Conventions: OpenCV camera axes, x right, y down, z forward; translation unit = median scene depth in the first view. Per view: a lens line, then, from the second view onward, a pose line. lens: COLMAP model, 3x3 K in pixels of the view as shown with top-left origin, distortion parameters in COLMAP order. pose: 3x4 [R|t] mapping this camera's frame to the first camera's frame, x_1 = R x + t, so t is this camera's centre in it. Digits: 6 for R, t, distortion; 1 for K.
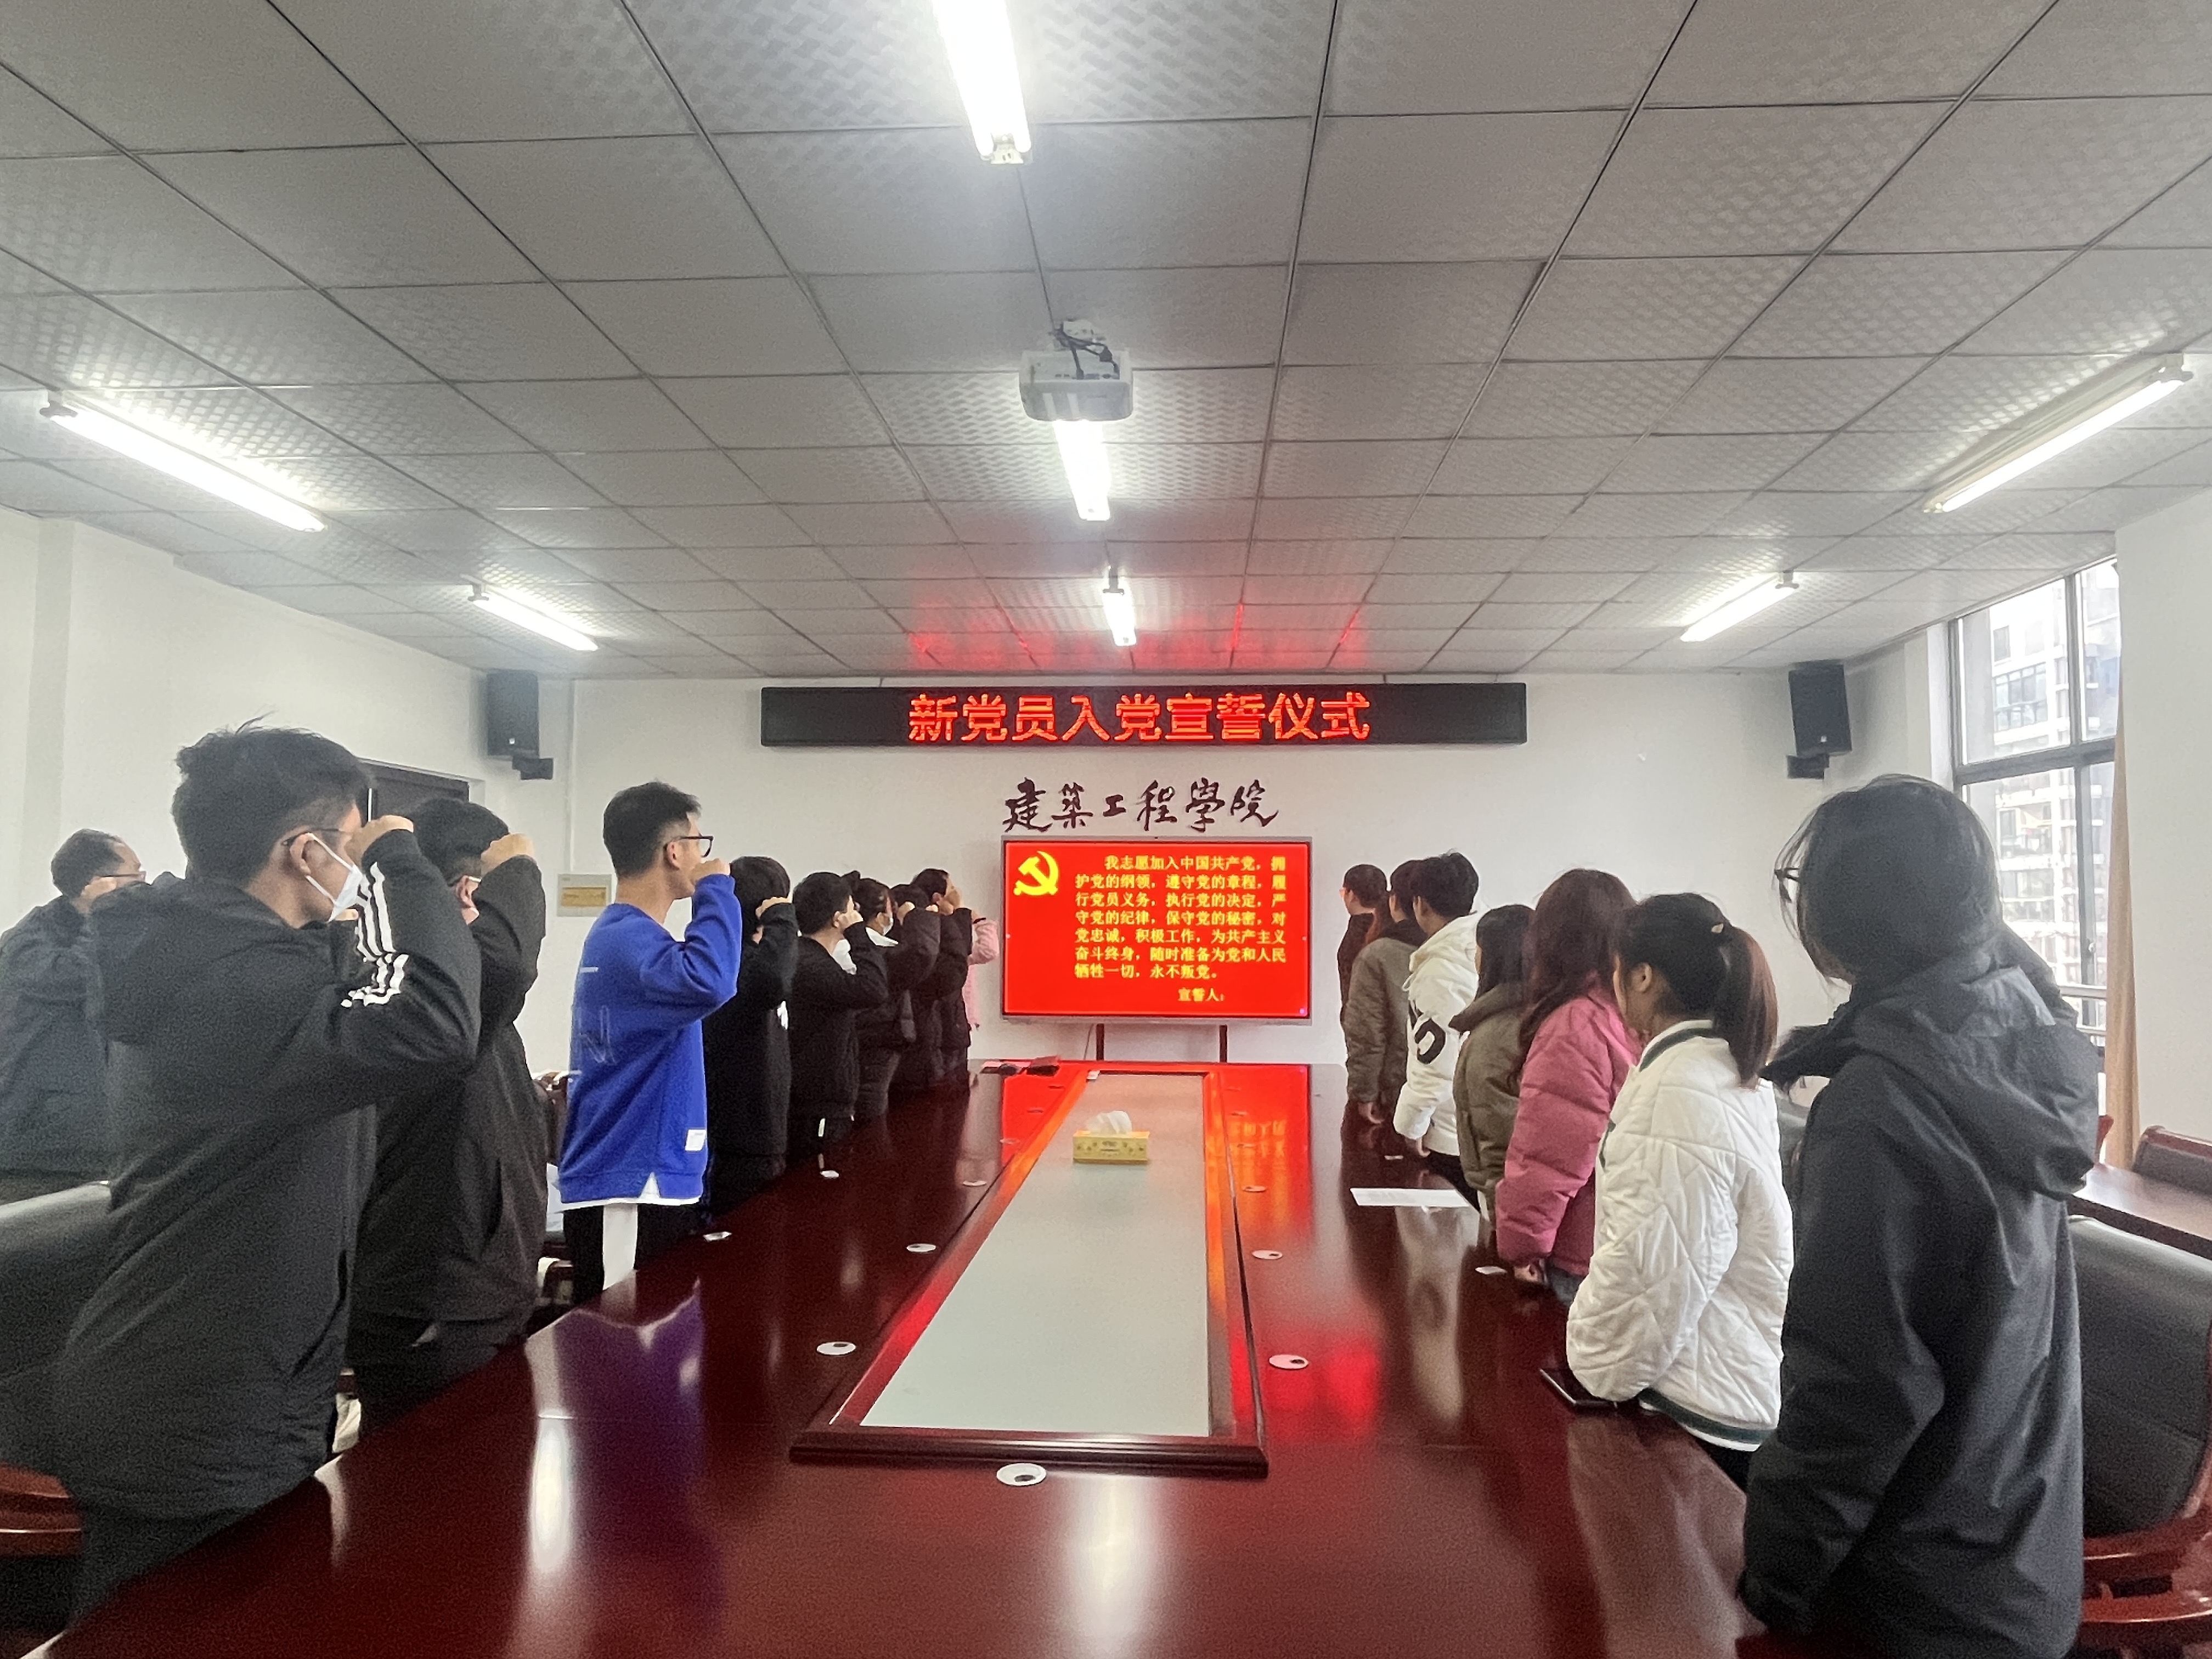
lens RADIAL K [[1373.4, 0, 1105.0], [0, 1373.4, 838.3], [0, 0, 1]] dist [0.000698, 0.001057]
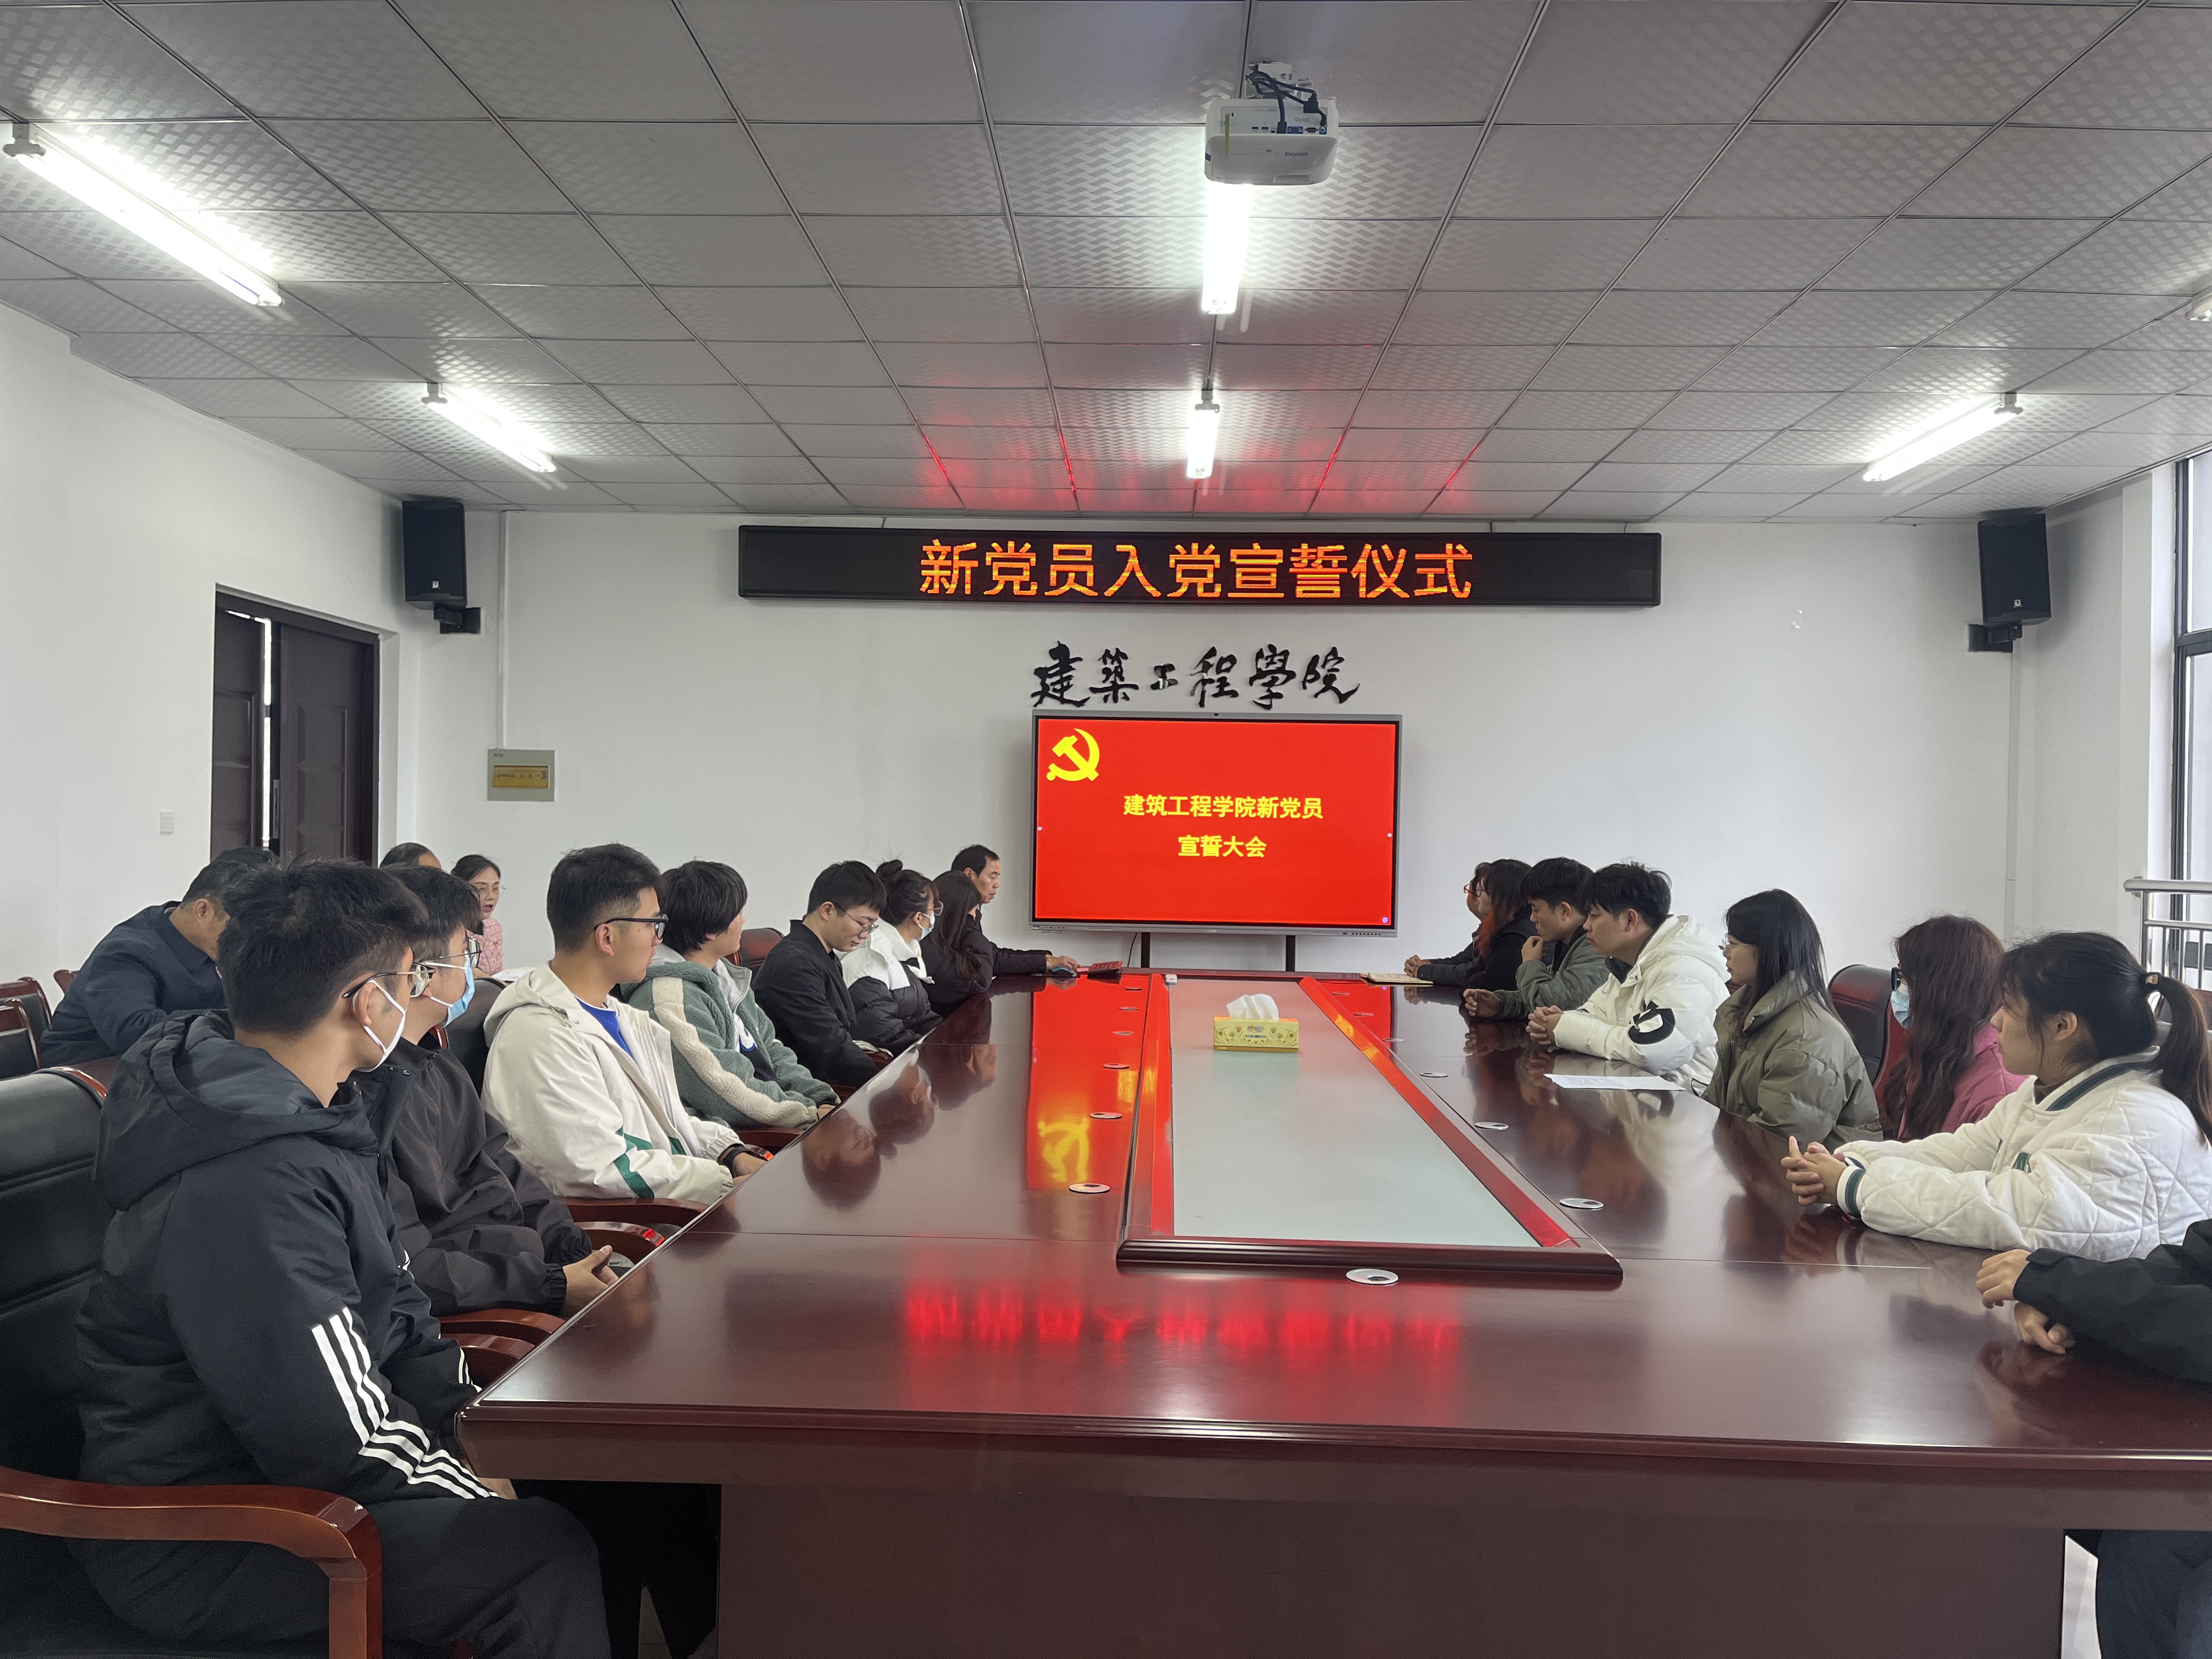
lens RADIAL K [[1687.0, 0, 1097.6], [0, 1687.0, 849.2], [0, 0, 1]] dist [0.082938, -0.100827]
pose [[0.999536, 0.011136, 0.028345, -0.068288], [-0.012831, 0.998096, 0.060326, 0.022049], [-0.027620, -0.060661, 0.997776, -0.039919]]
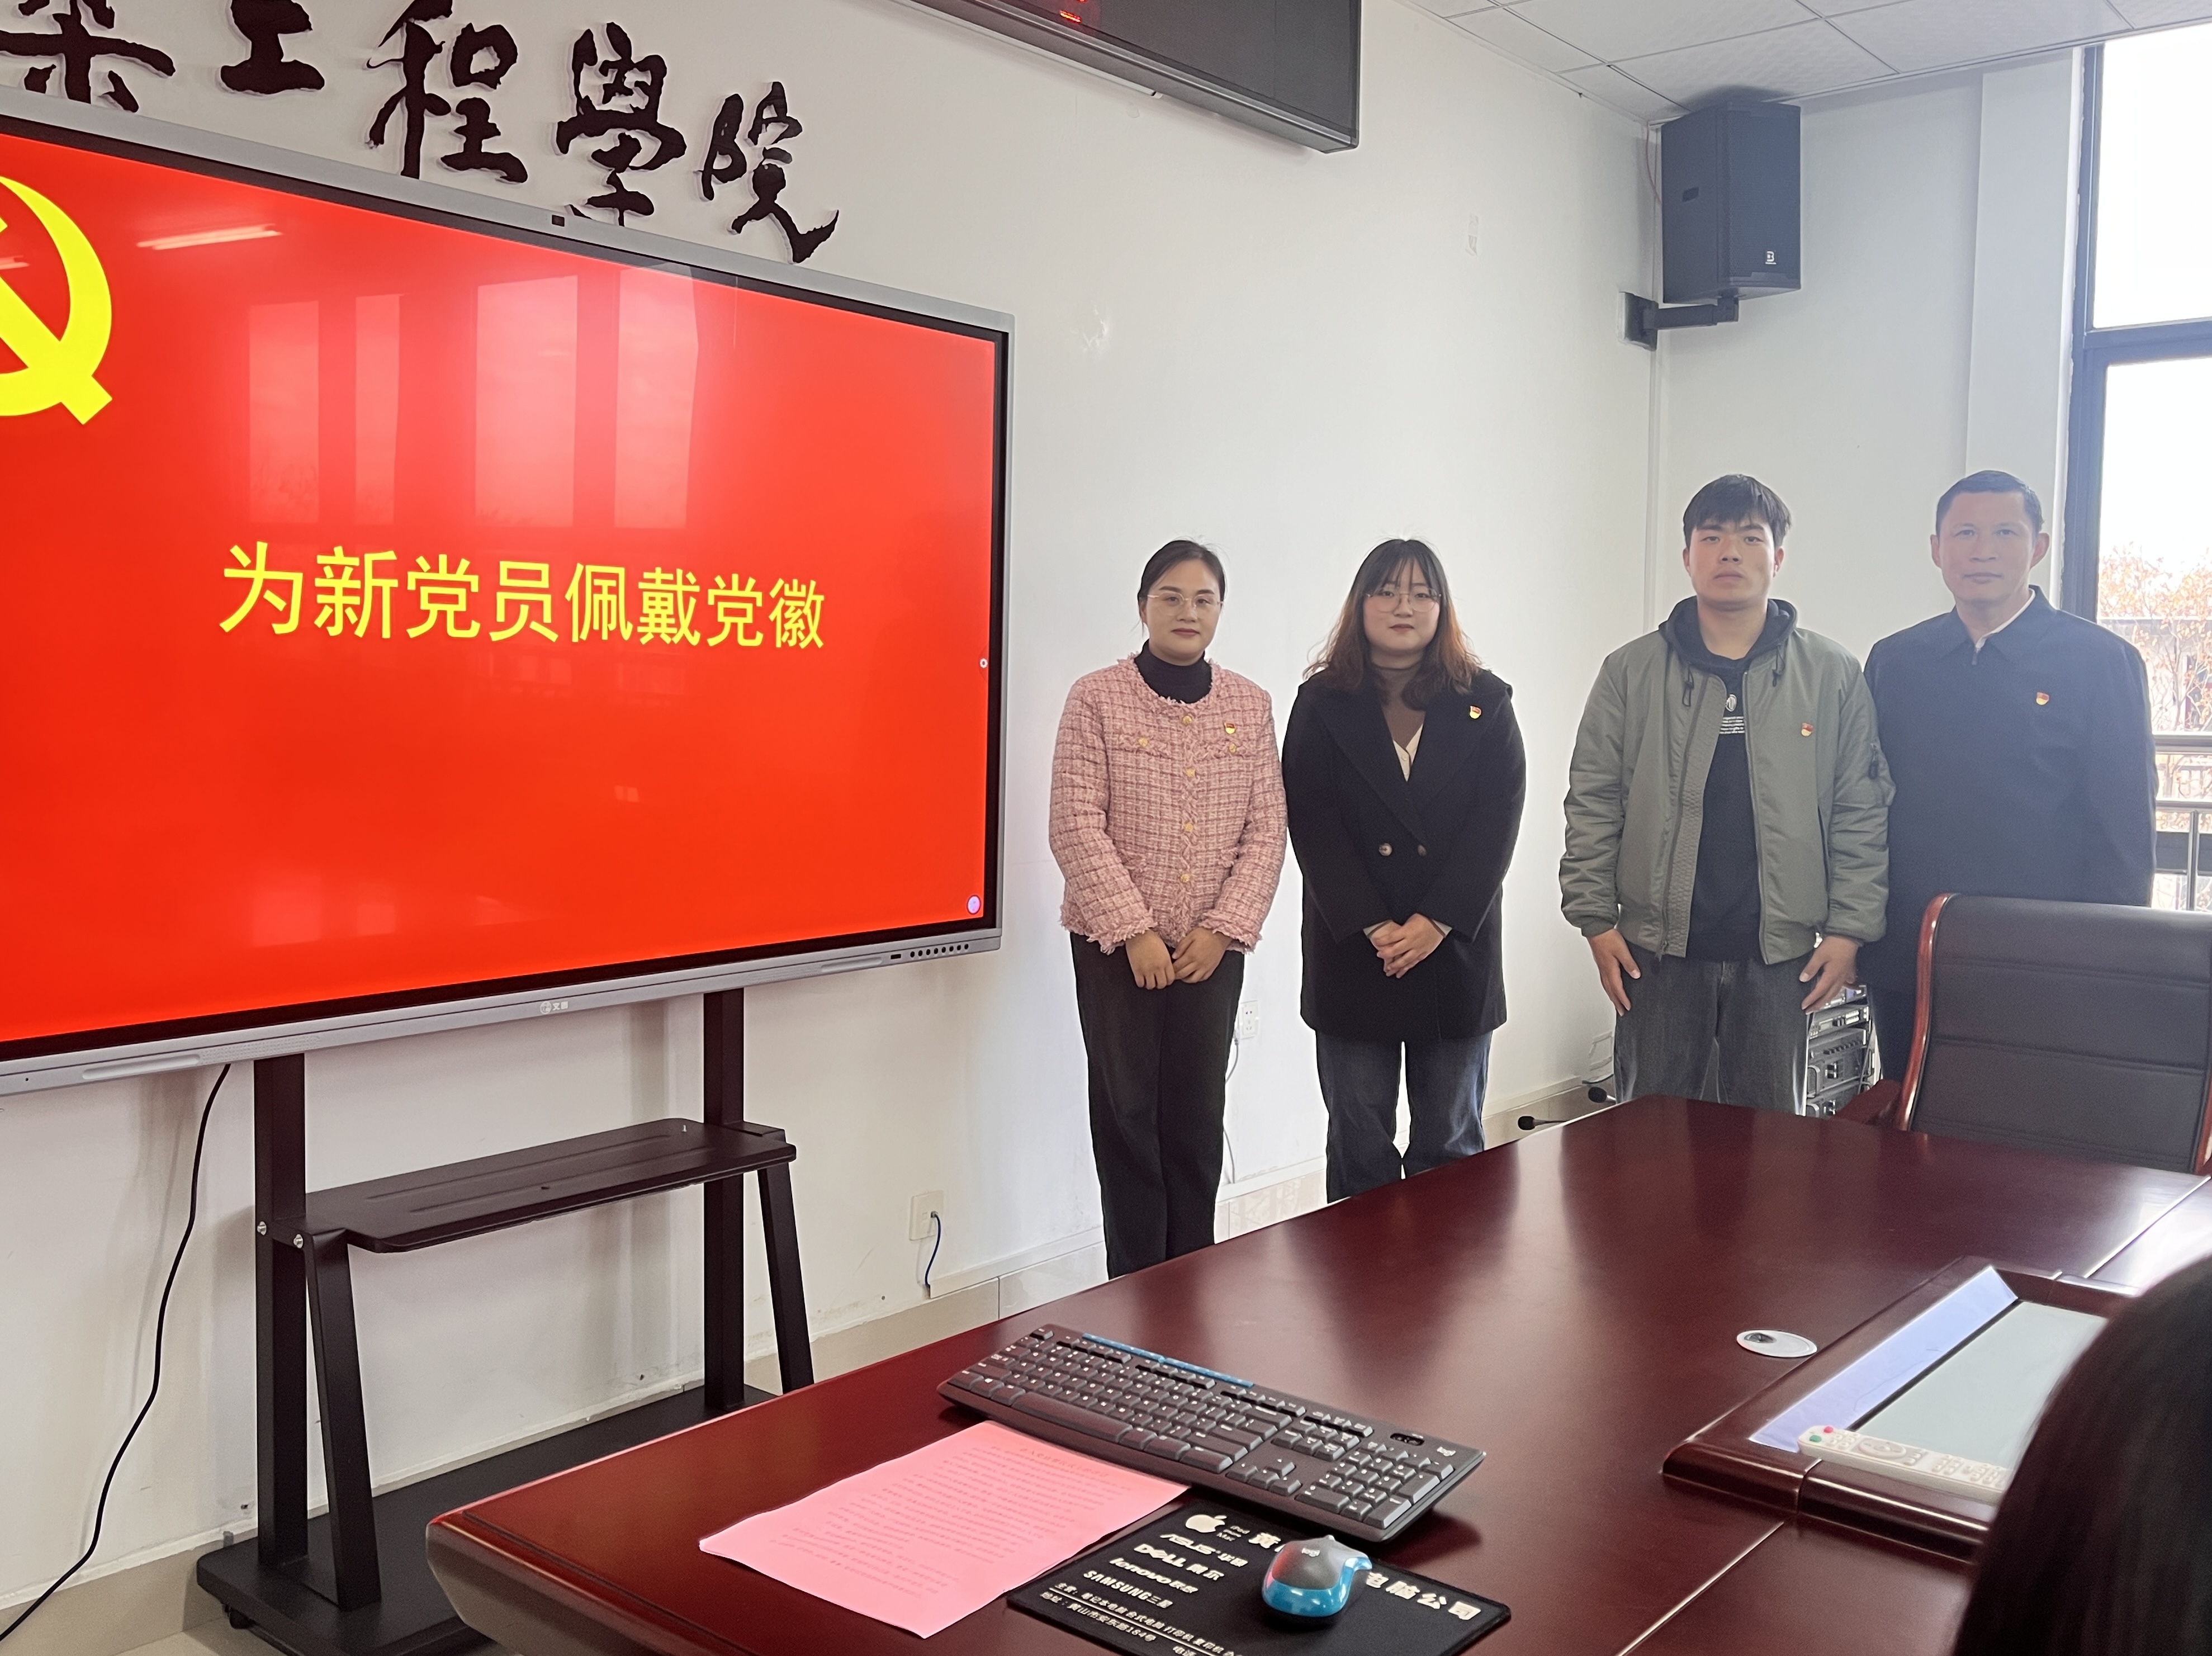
lens RADIAL K [[1926.5, 0, 1112.8], [0, 1926.5, 820.6], [0, 0, 1]] dist [0.017580, -0.032135]
pose [[0.582529, -0.058170, 0.810726, -0.188305], [-0.051142, 0.992836, 0.107983, 0.064083], [-0.811200, -0.104366, 0.575381, 0.775170]]
